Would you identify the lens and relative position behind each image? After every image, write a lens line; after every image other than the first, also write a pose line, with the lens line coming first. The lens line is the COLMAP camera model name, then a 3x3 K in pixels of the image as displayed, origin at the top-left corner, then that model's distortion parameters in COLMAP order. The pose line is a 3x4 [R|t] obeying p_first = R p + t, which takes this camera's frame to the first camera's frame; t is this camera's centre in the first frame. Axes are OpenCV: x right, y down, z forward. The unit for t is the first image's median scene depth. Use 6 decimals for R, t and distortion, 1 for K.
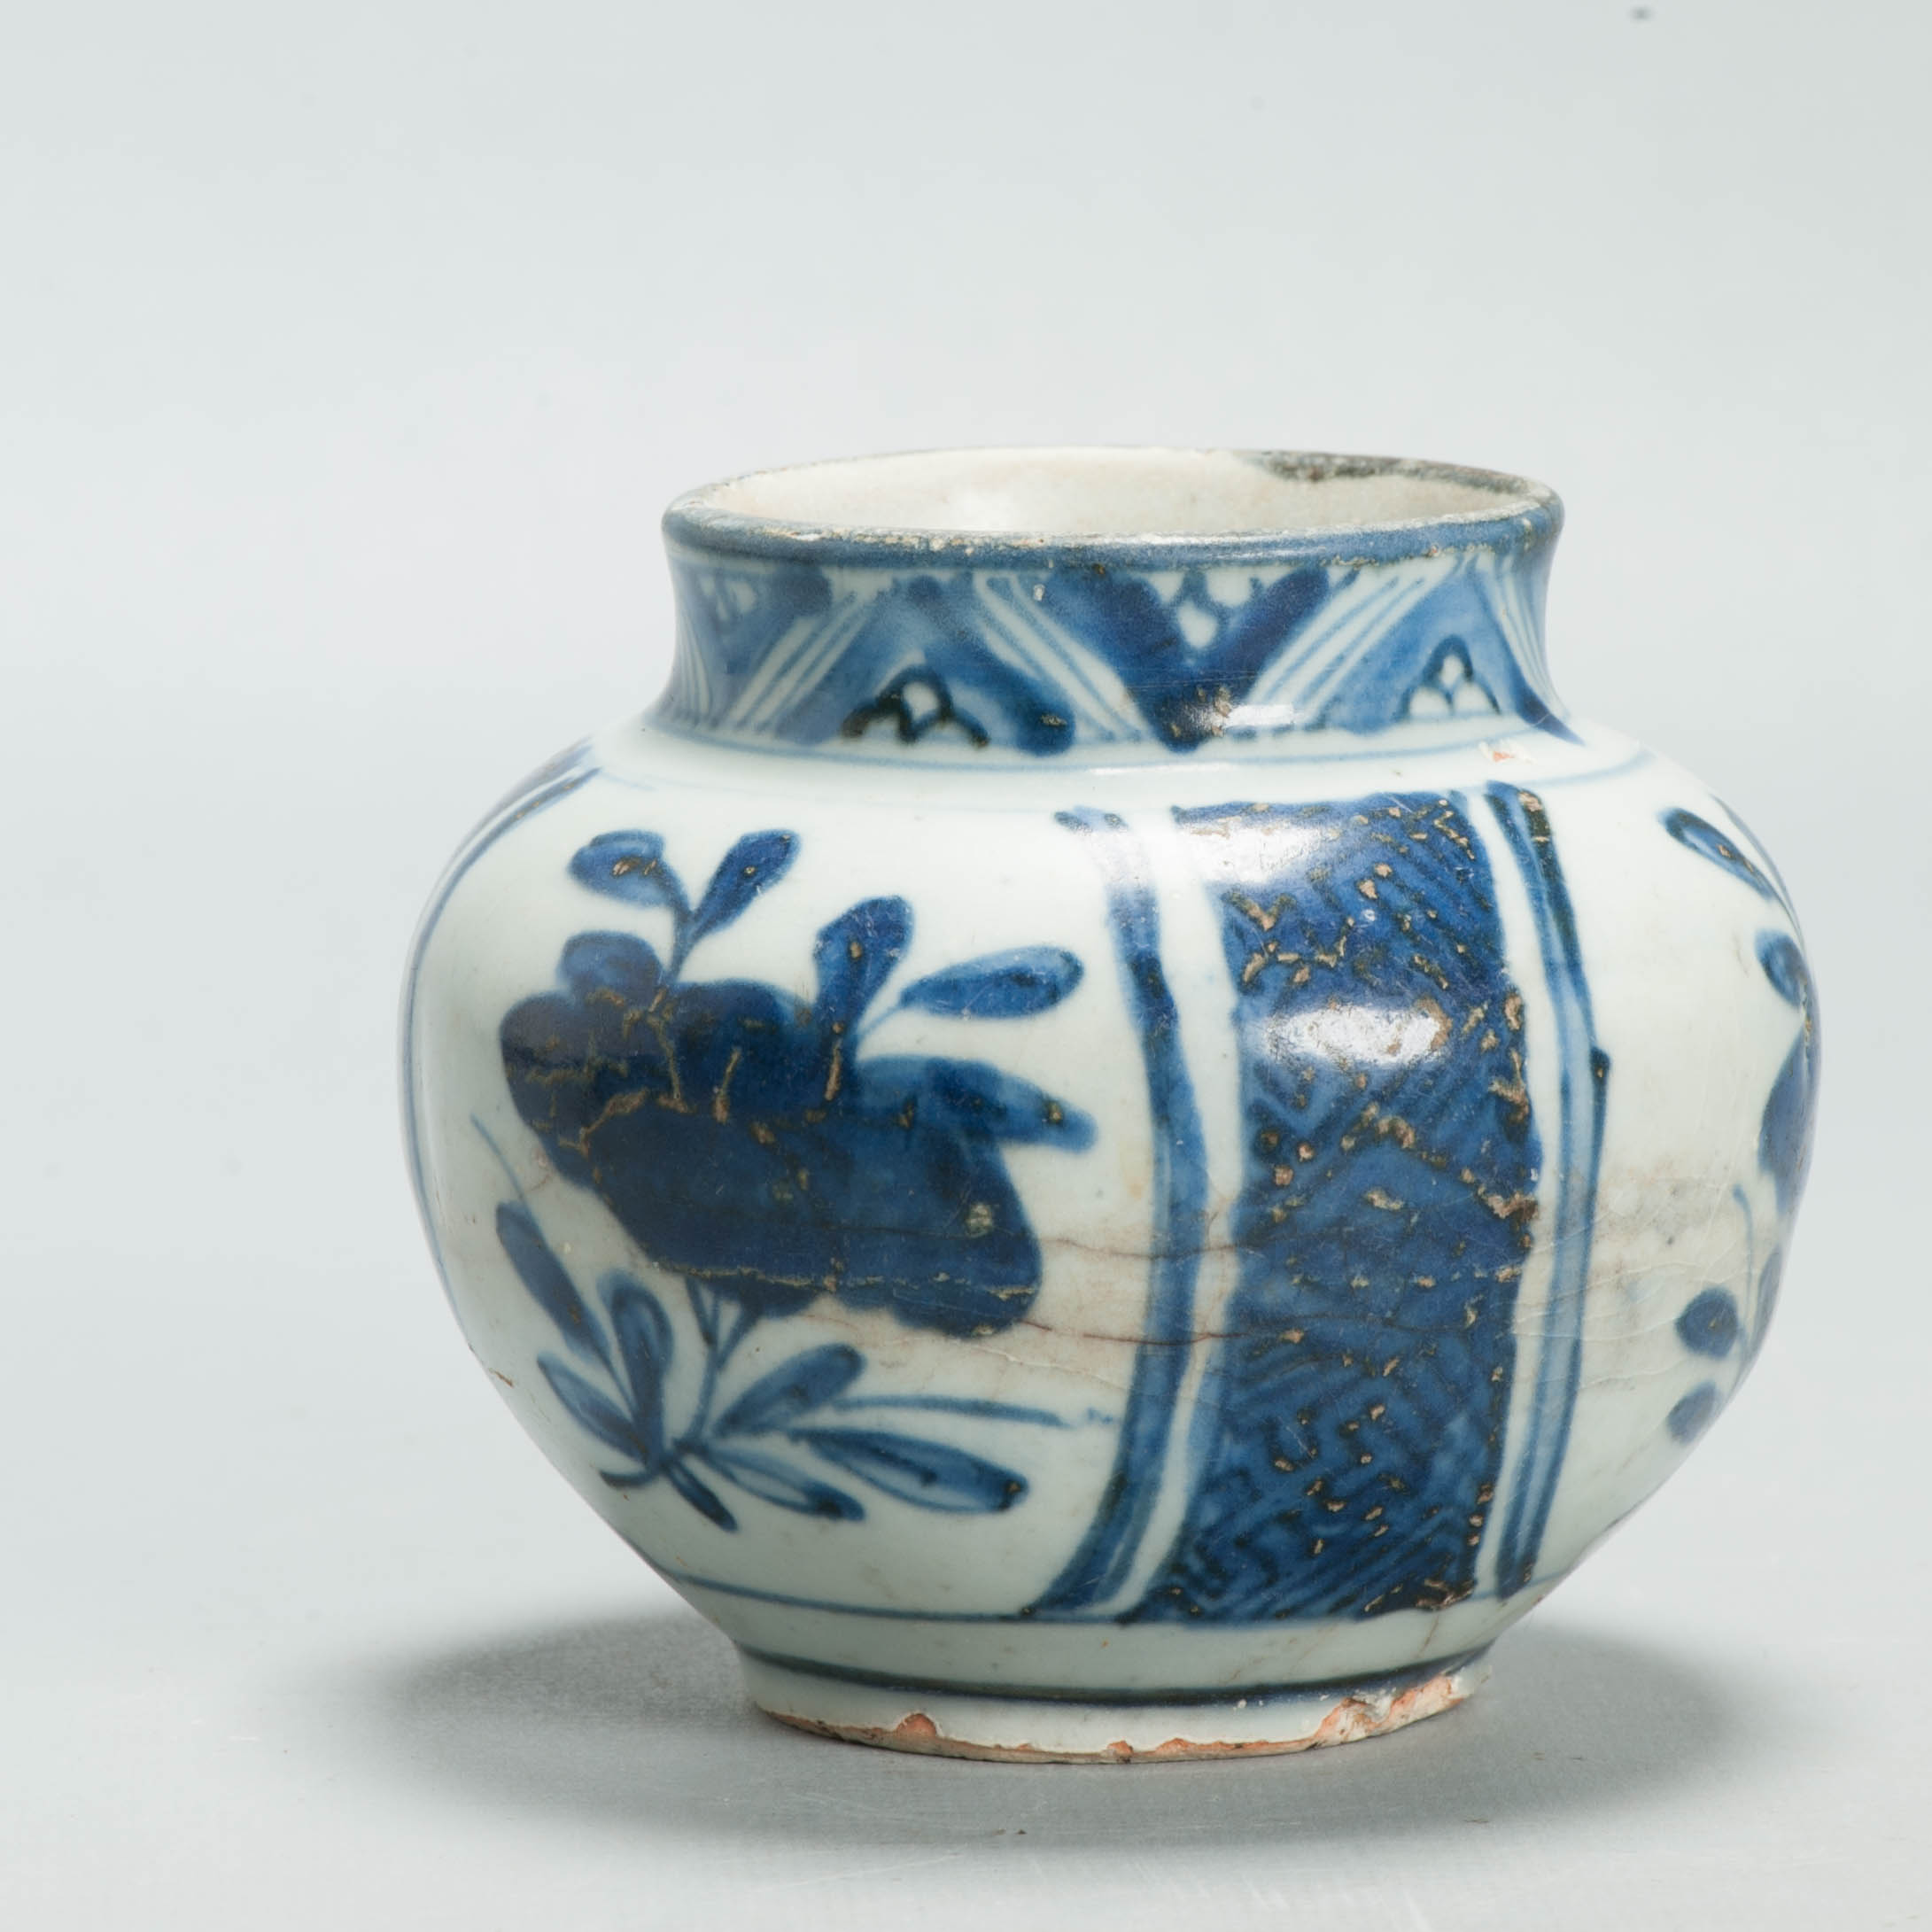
lens RADIAL K [[12701.8, 0, 966.0], [0, 12701.8, 966.0], [0, 0, 1]] dist [-0.099354, 45.951888]
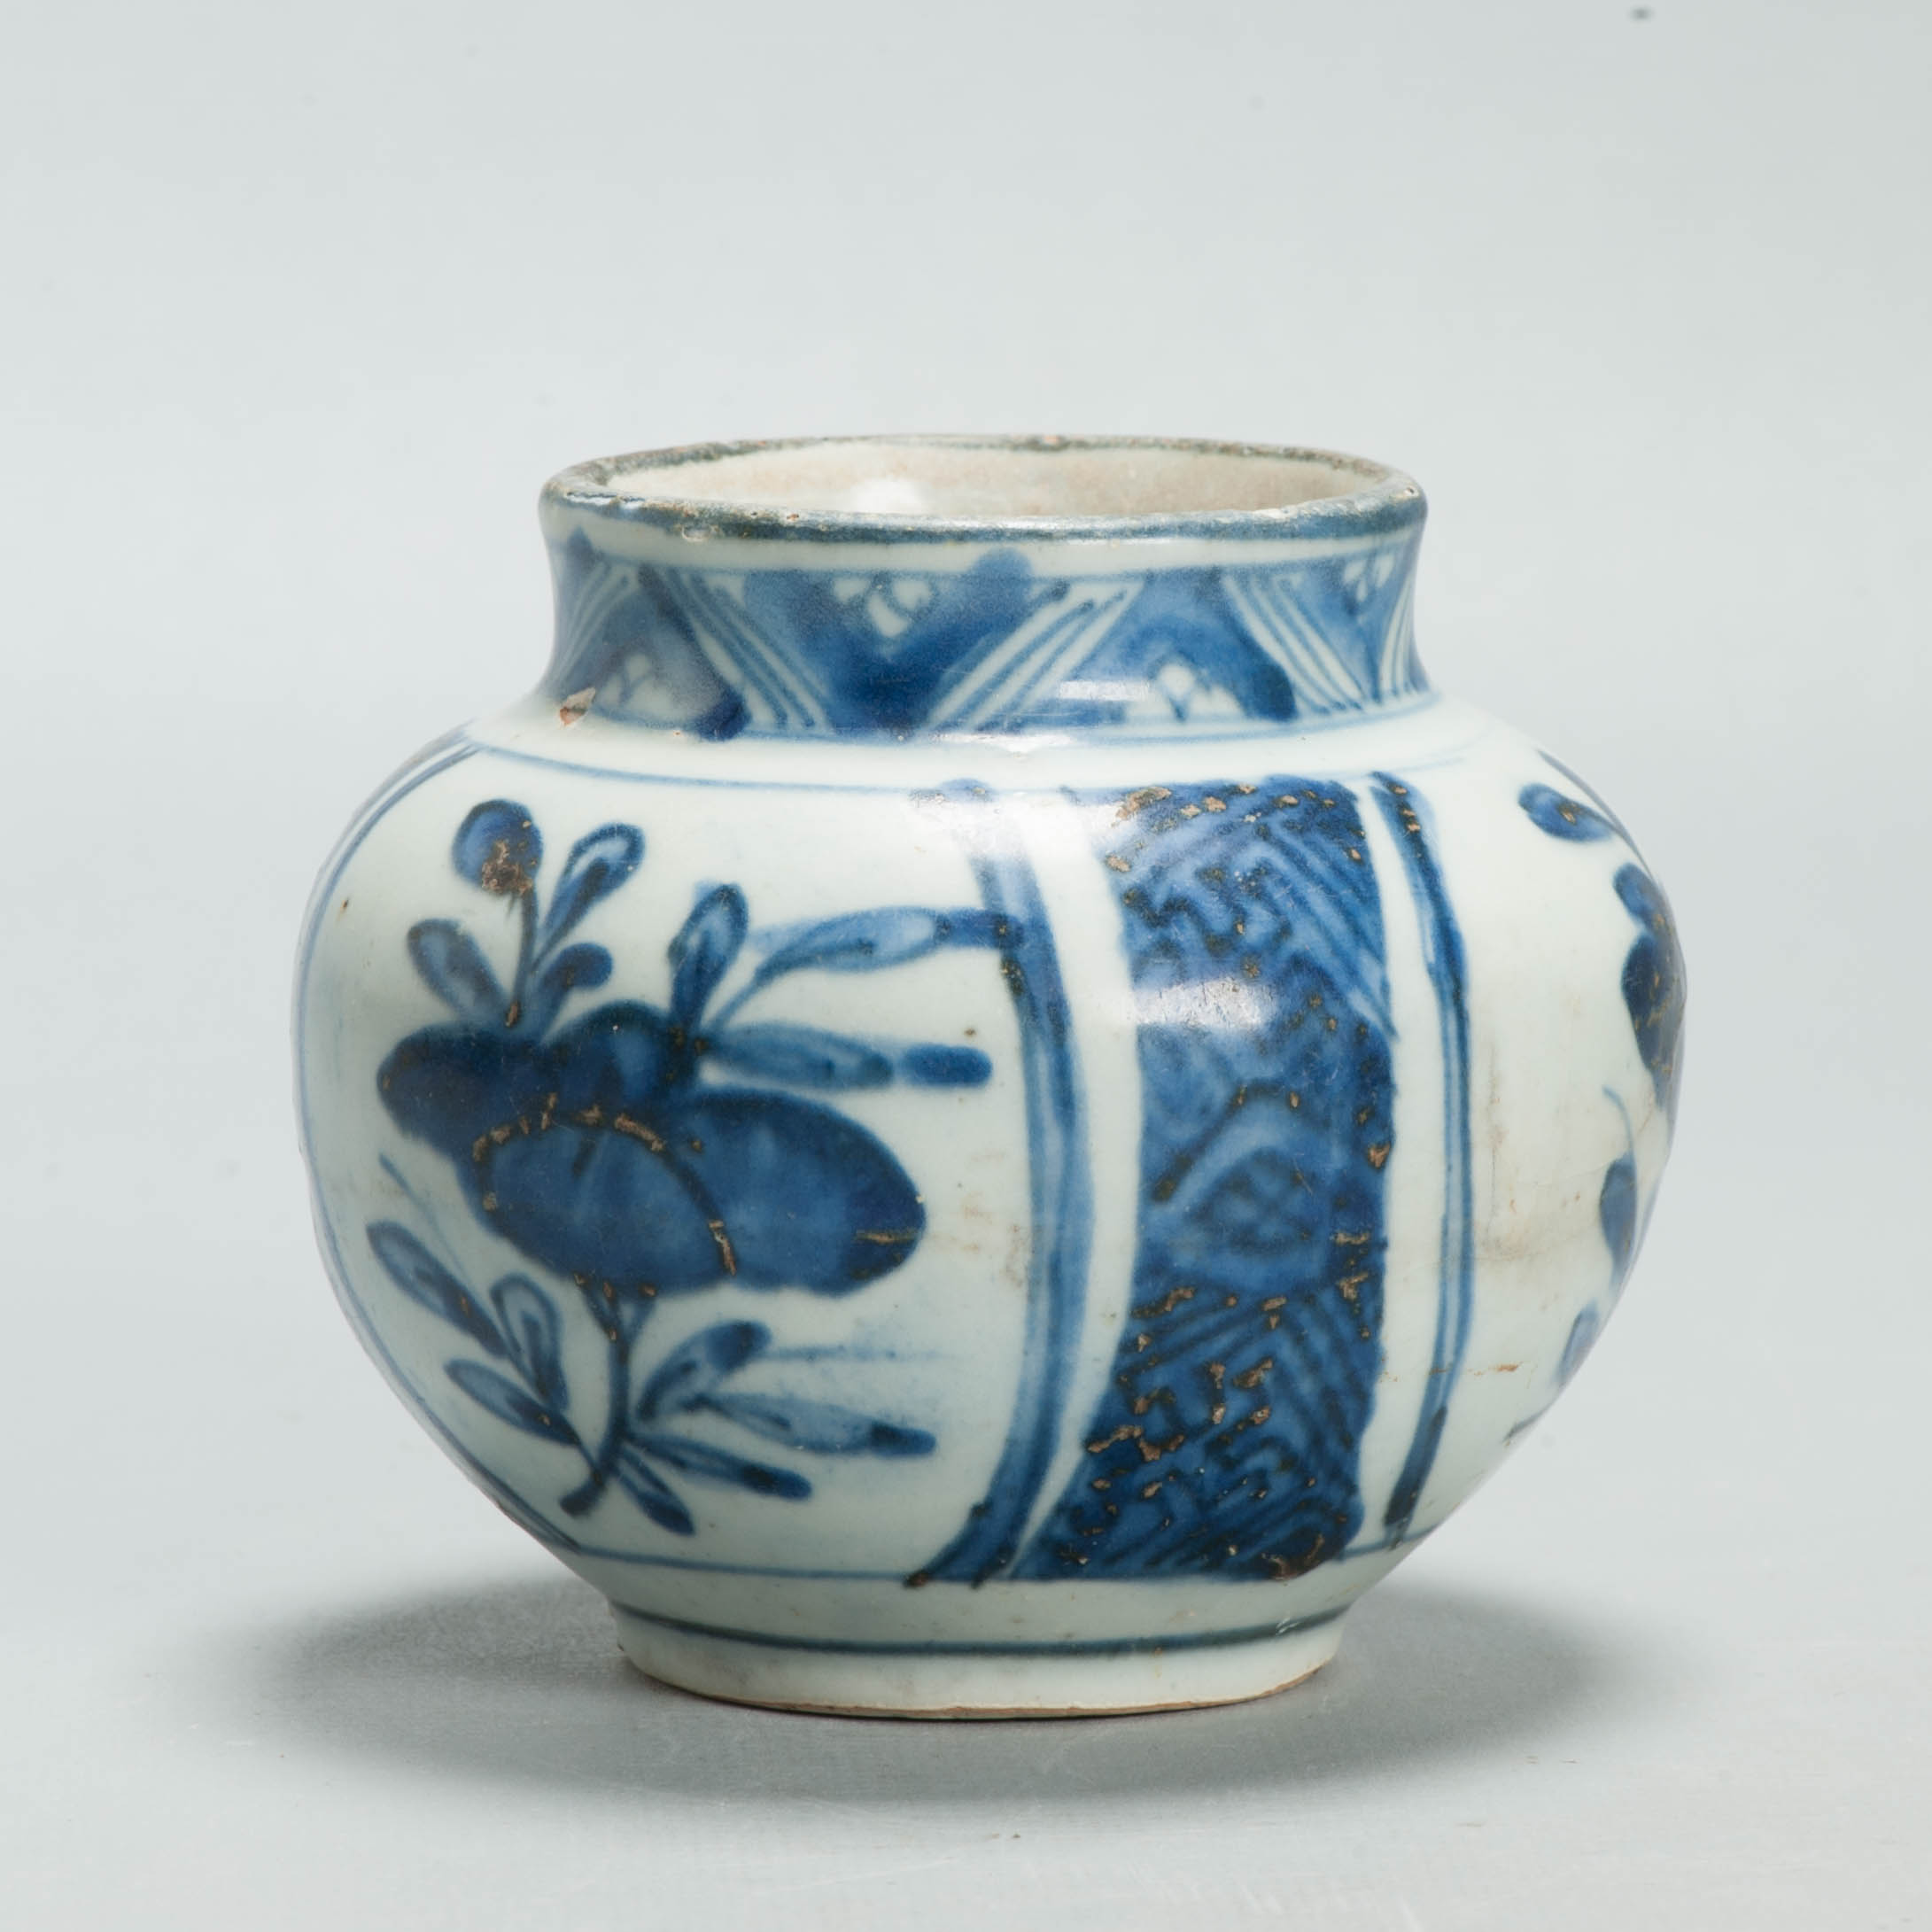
lens RADIAL K [[12701.8, 0, 966.0], [0, 12701.8, 966.0], [0, 0, 1]] dist [-0.099354, 45.951888]
pose [[-0.541993, -0.109230, 0.833254, -0.873090], [0.117259, 0.971989, 0.203688, -0.214632], [-0.832162, 0.208104, -0.514003, 1.590189]]
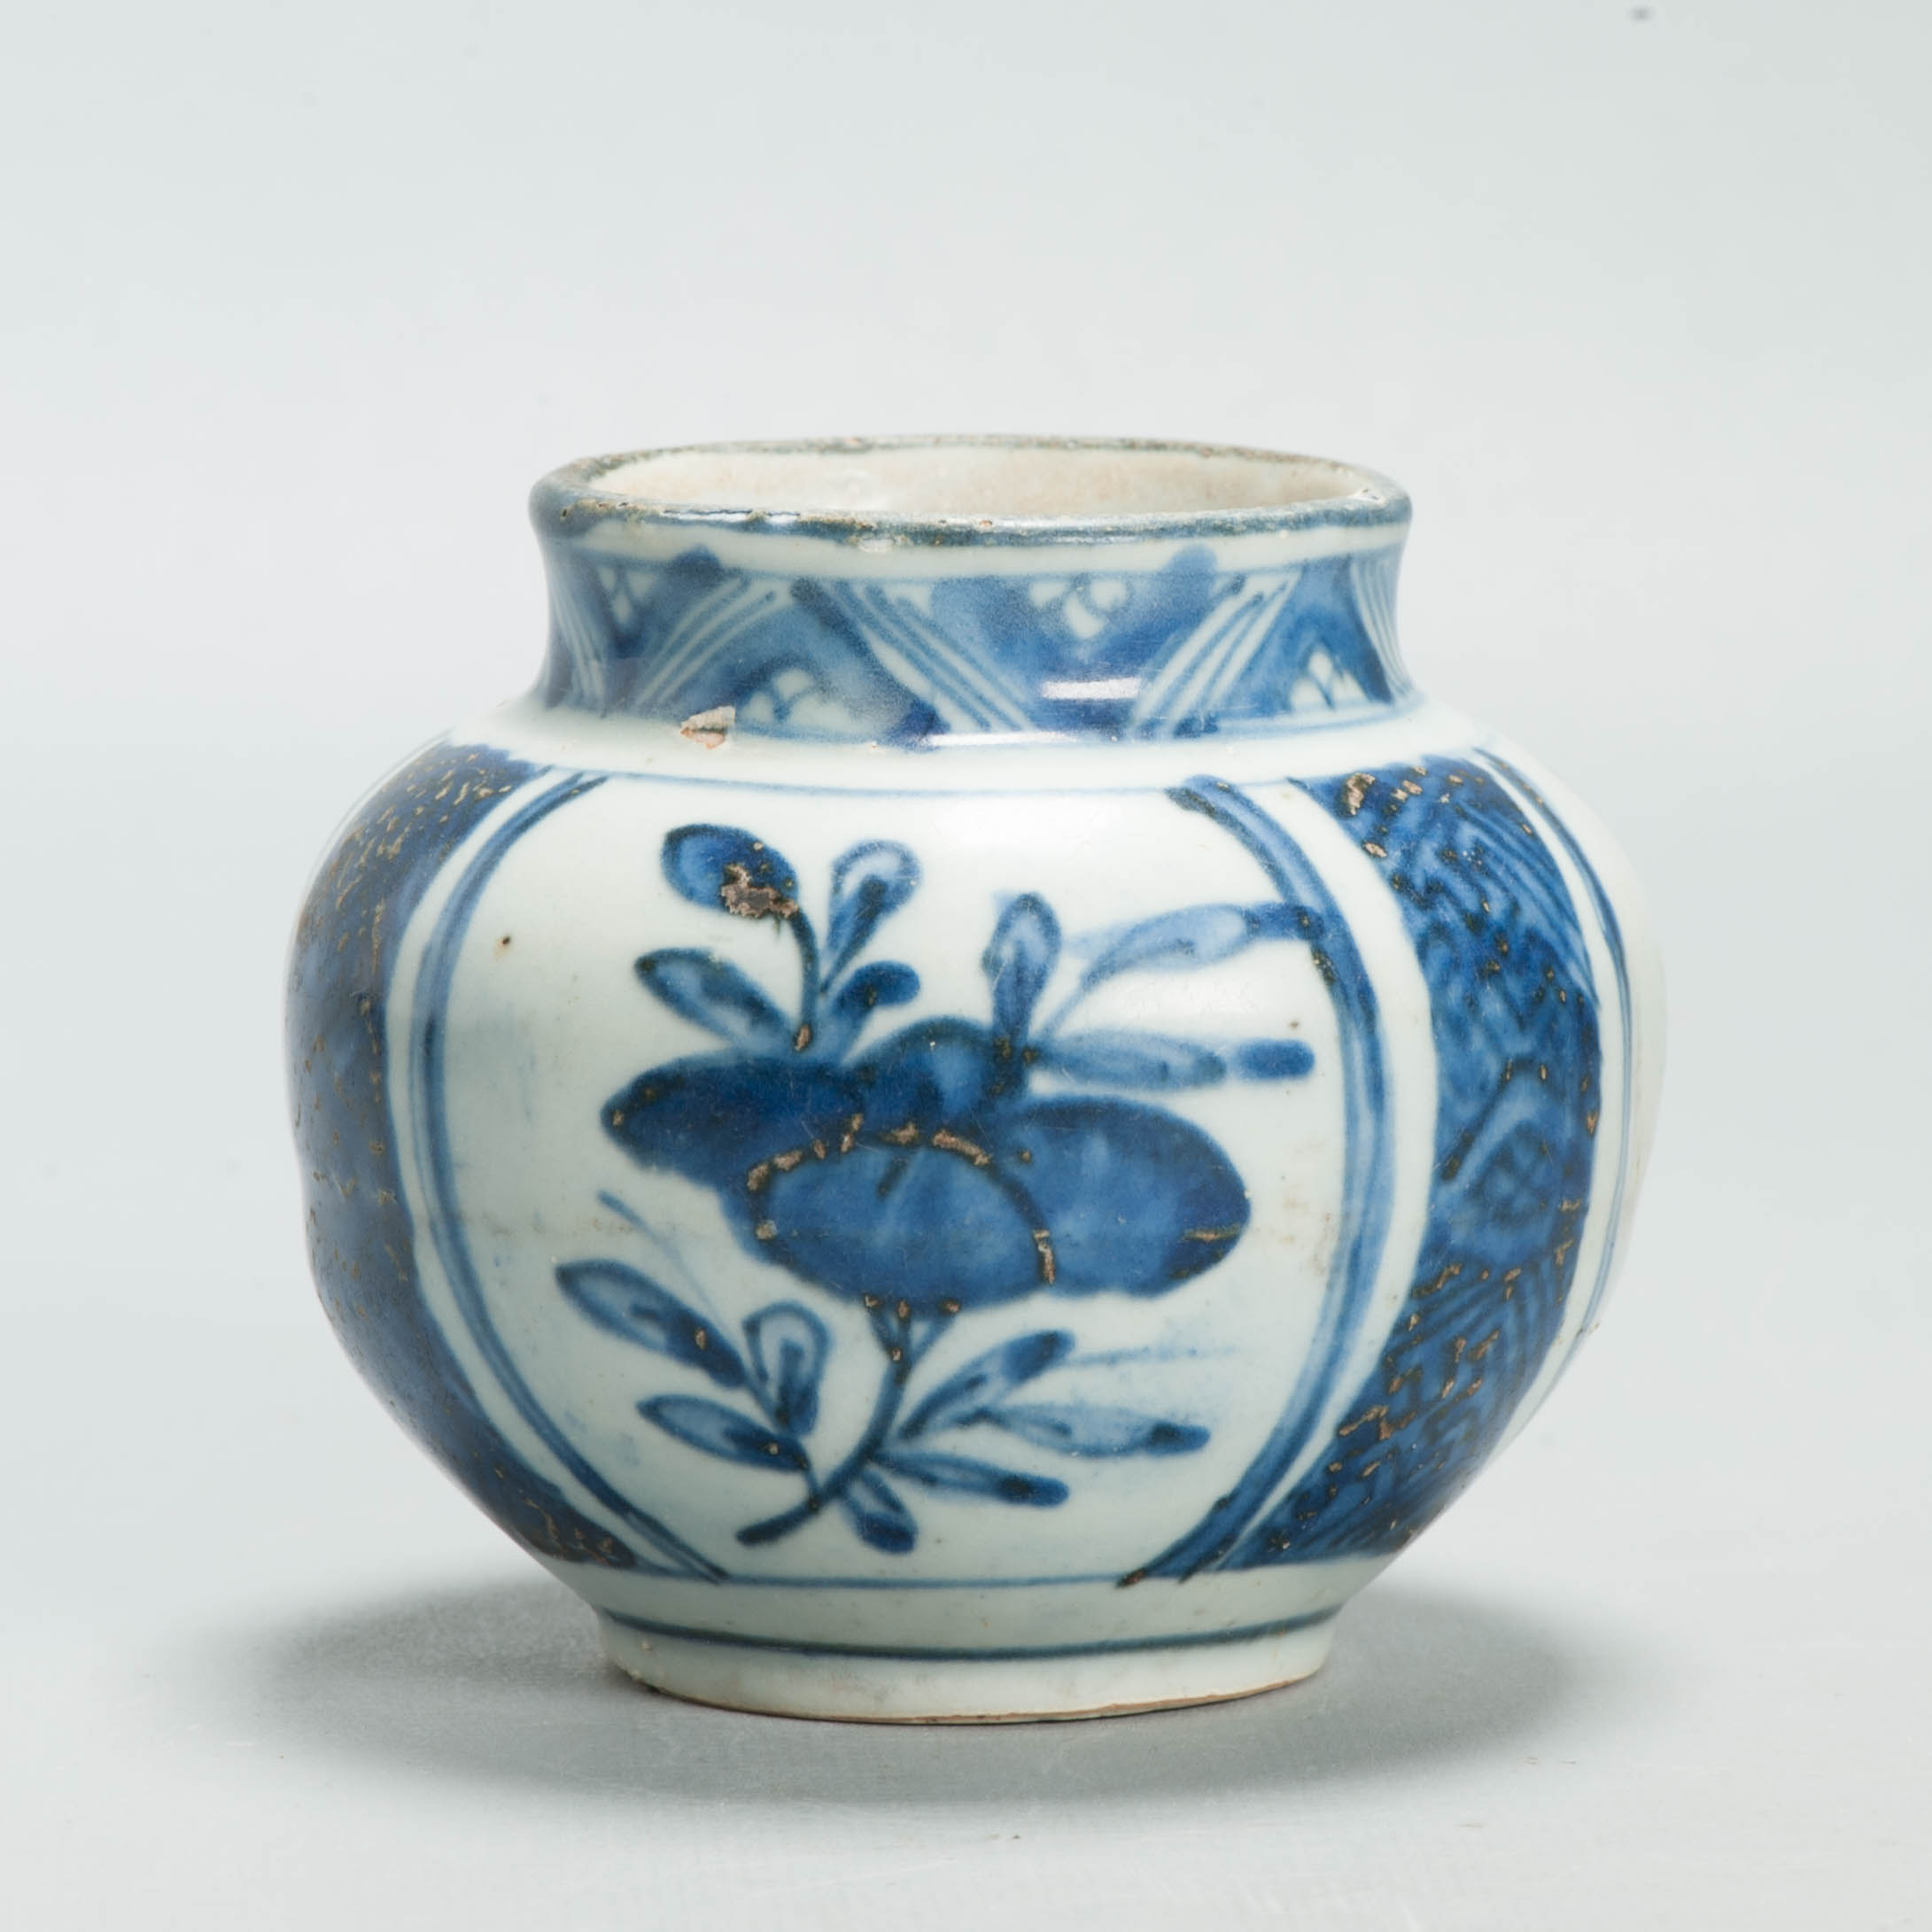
lens RADIAL K [[12701.8, 0, 966.0], [0, 12701.8, 966.0], [0, 0, 1]] dist [-0.099354, 45.951888]
pose [[-0.865277, -0.064967, 0.497066, -0.515635], [0.070716, 0.965831, 0.249337, -0.262926], [-0.496281, 0.250896, -0.831118, 1.925450]]
